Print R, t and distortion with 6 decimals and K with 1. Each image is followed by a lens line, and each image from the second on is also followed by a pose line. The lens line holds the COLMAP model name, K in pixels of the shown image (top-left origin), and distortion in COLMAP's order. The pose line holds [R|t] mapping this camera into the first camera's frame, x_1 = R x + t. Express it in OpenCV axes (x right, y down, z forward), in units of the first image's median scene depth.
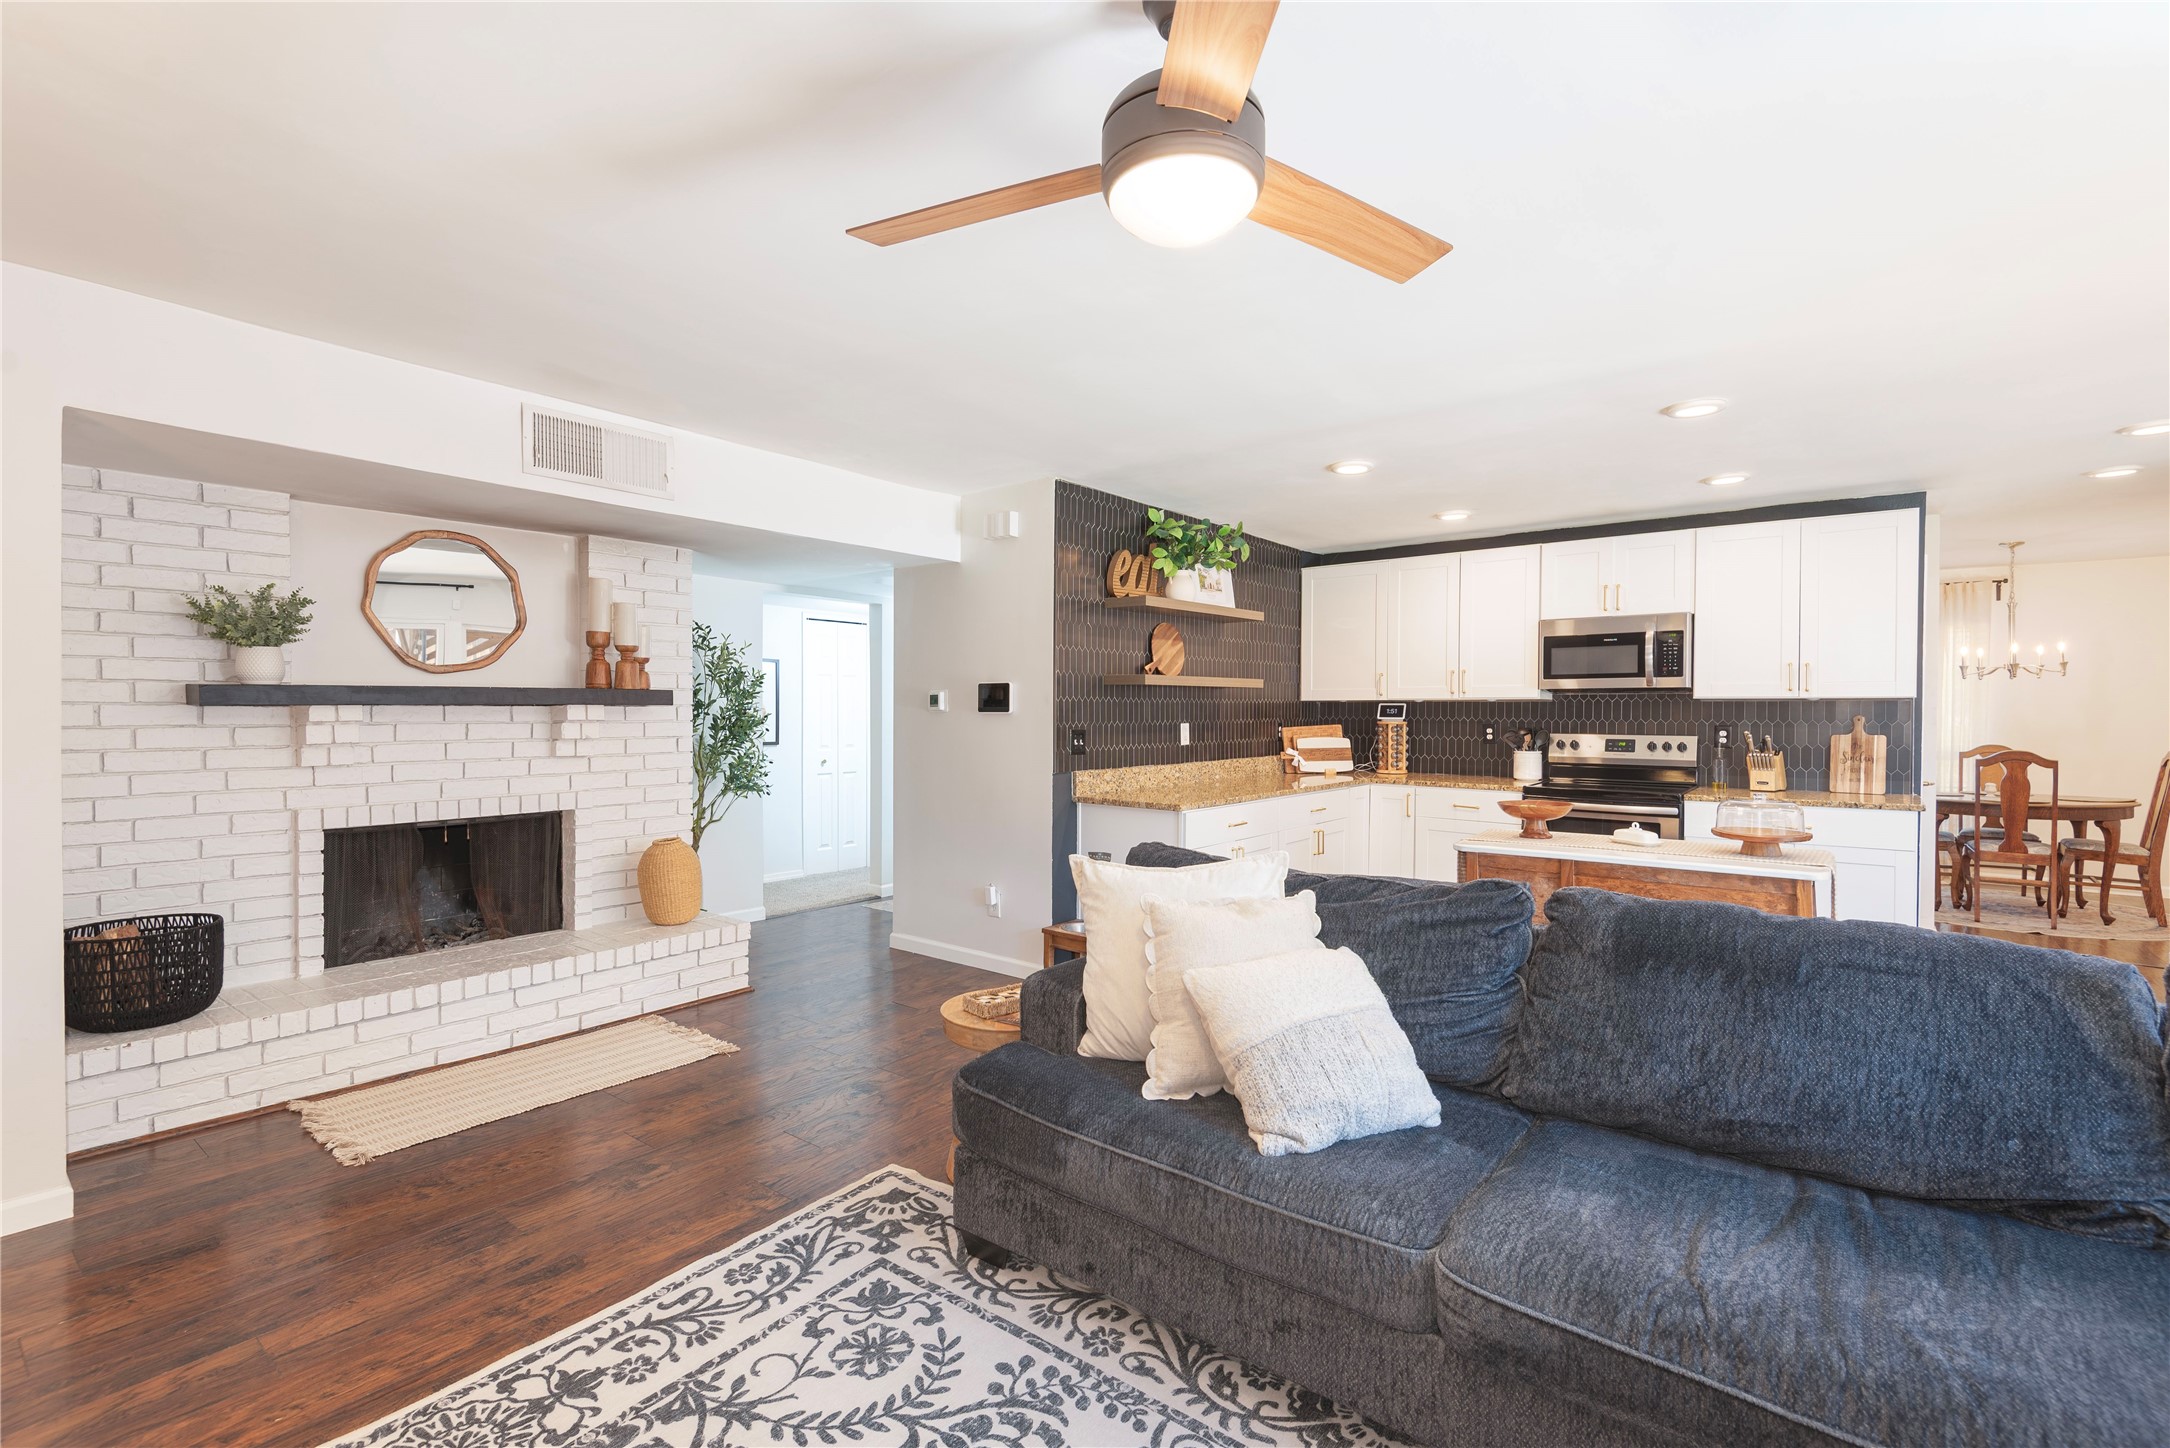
lens RADIAL K [[974.9, 0, 1081.3], [0, 974.9, 722.1], [0, 0, 1]] dist [0.037896, -0.027142]
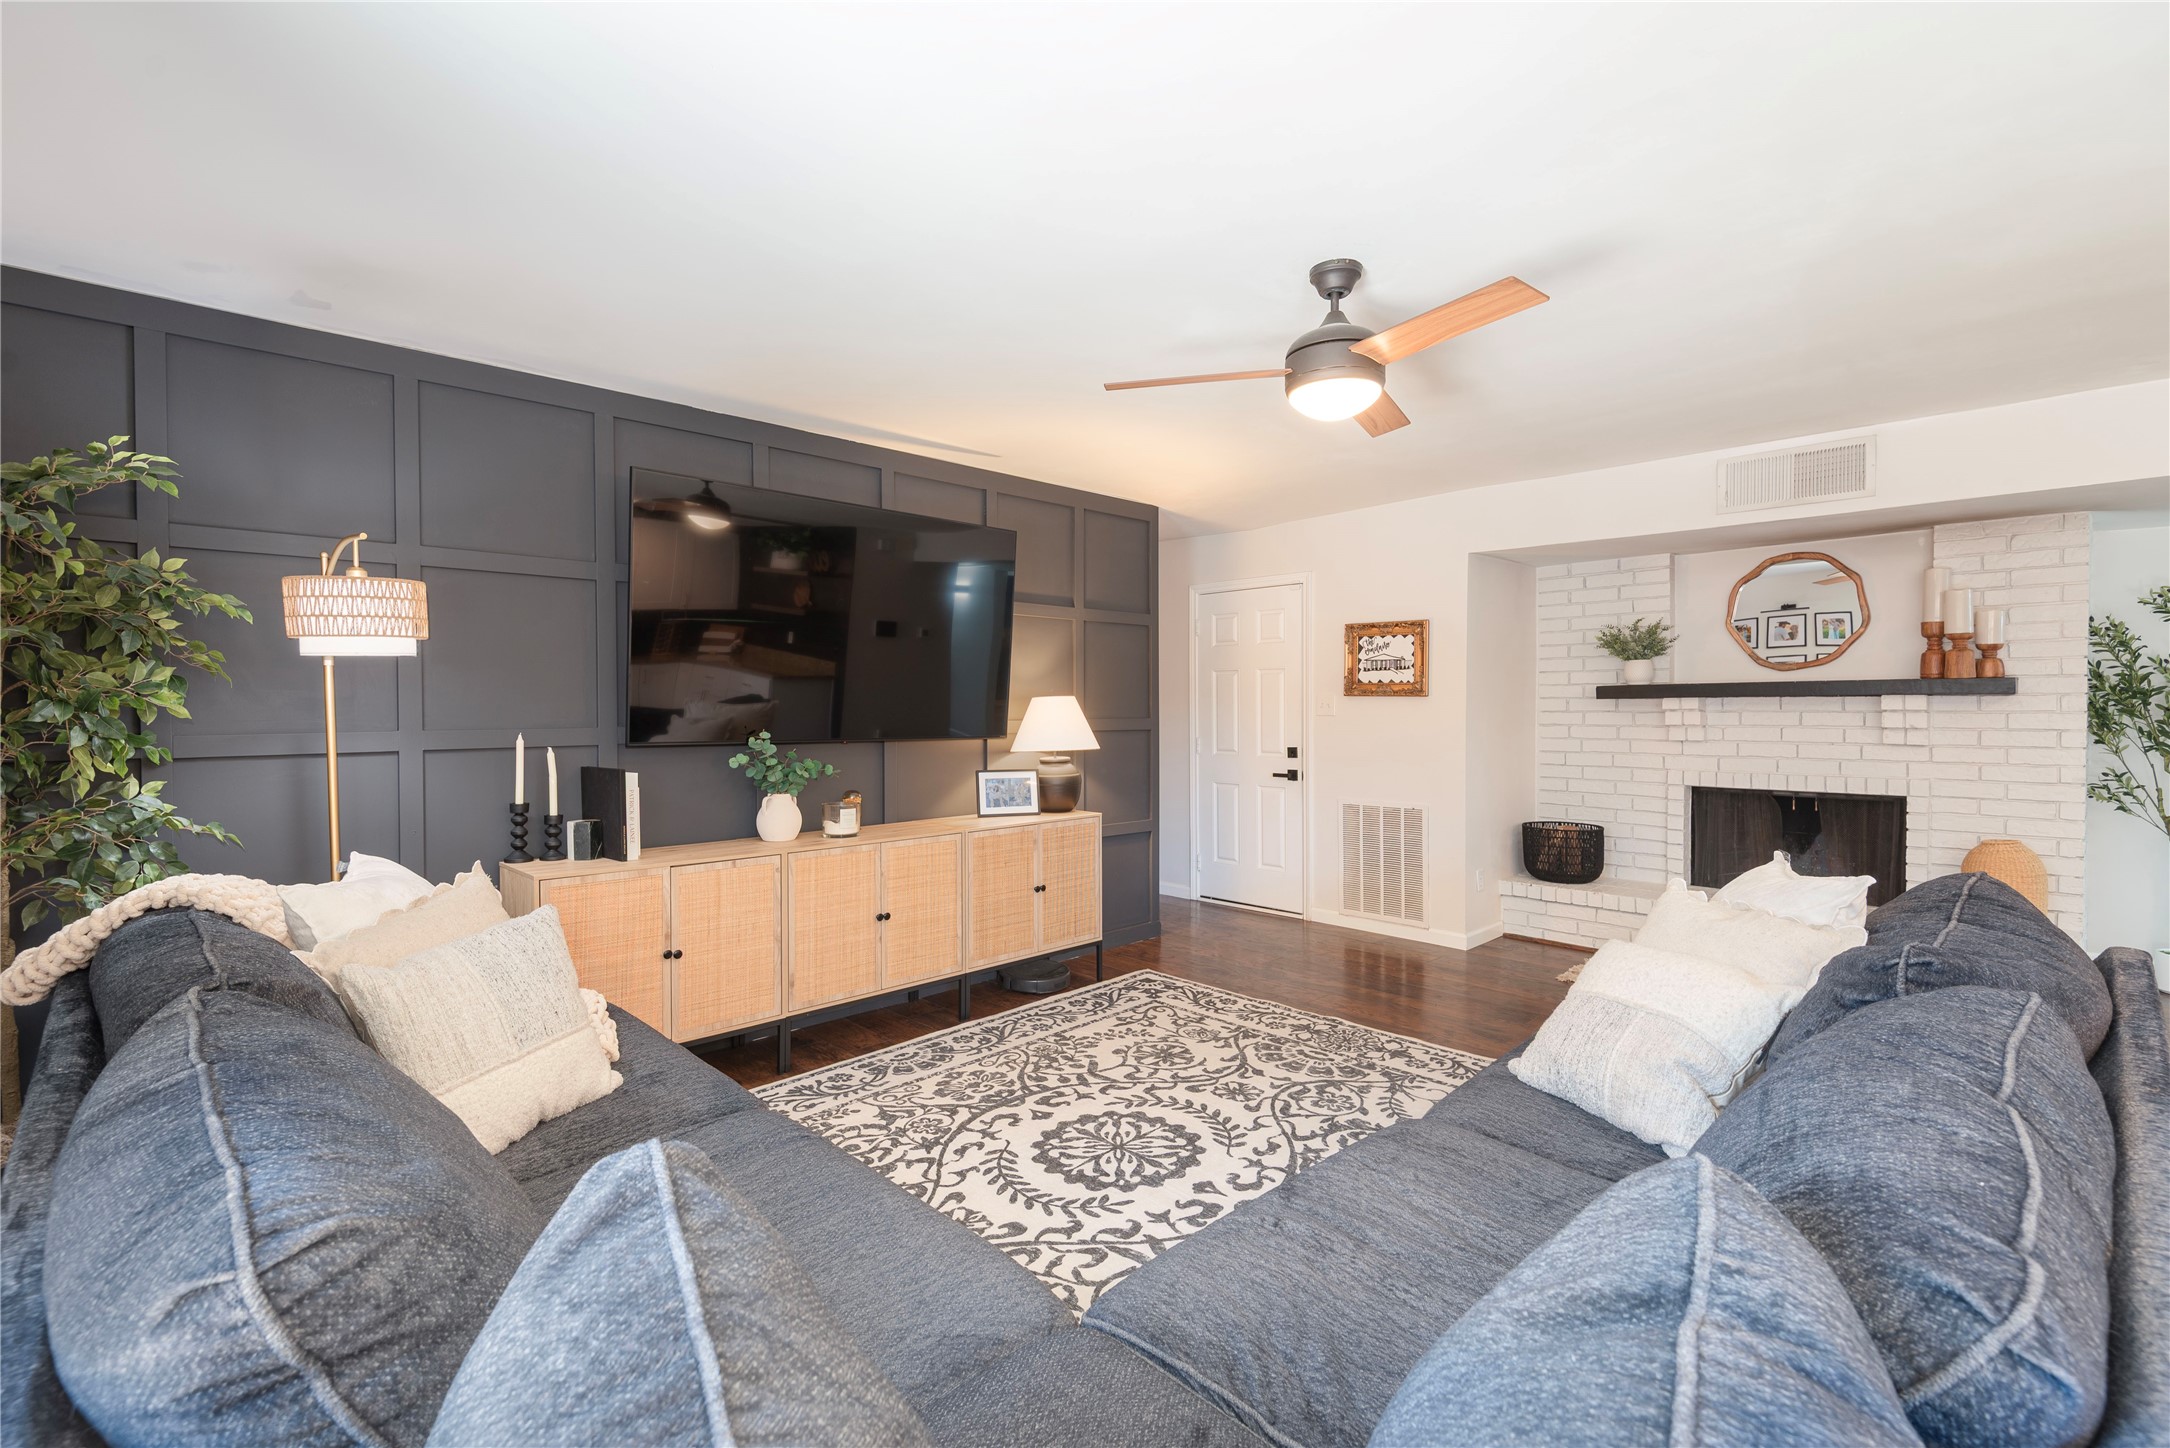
lens RADIAL K [[974.9, 0, 1081.3], [0, 974.9, 722.1], [0, 0, 1]] dist [0.037896, -0.027142]
pose [[-0.134018, 0.017527, -0.990824, 0.550408], [-0.009137, 0.999779, 0.018921, -0.000602], [0.990937, 0.011589, -0.133828, 0.242547]]
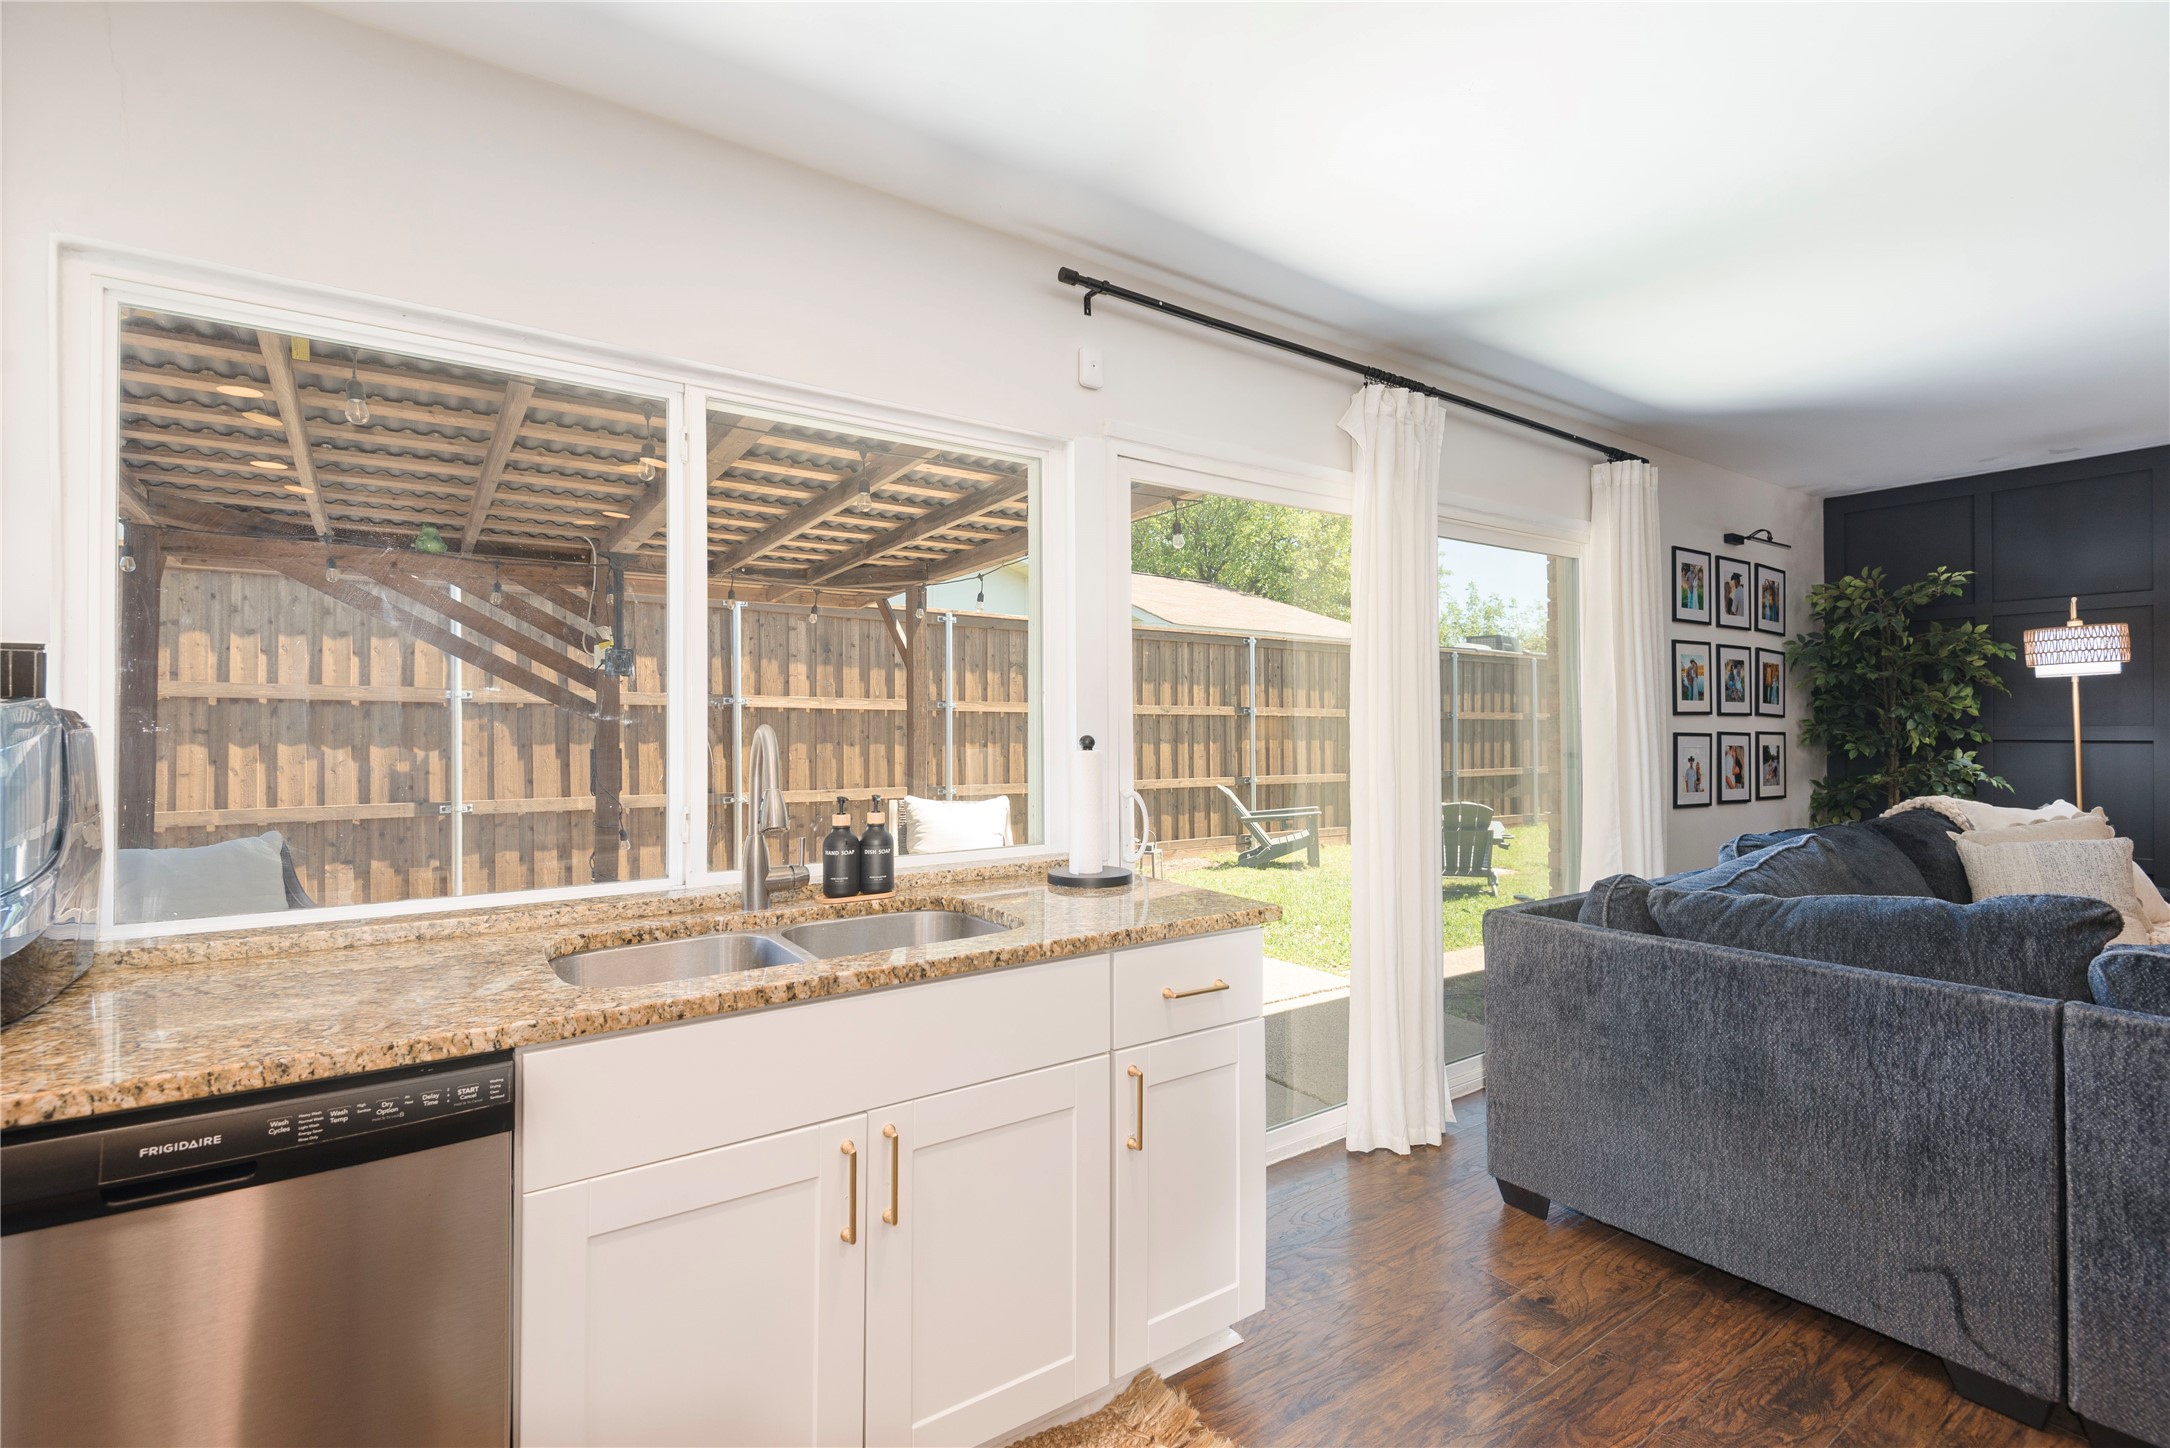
lens RADIAL K [[974.9, 0, 1081.3], [0, 974.9, 722.1], [0, 0, 1]] dist [0.037896, -0.027142]
pose [[-0.956683, 0.004669, 0.291095, 0.629349], [0.007311, 0.999941, 0.007987, 0.003652], [-0.291040, 0.009769, -0.956661, 0.802548]]
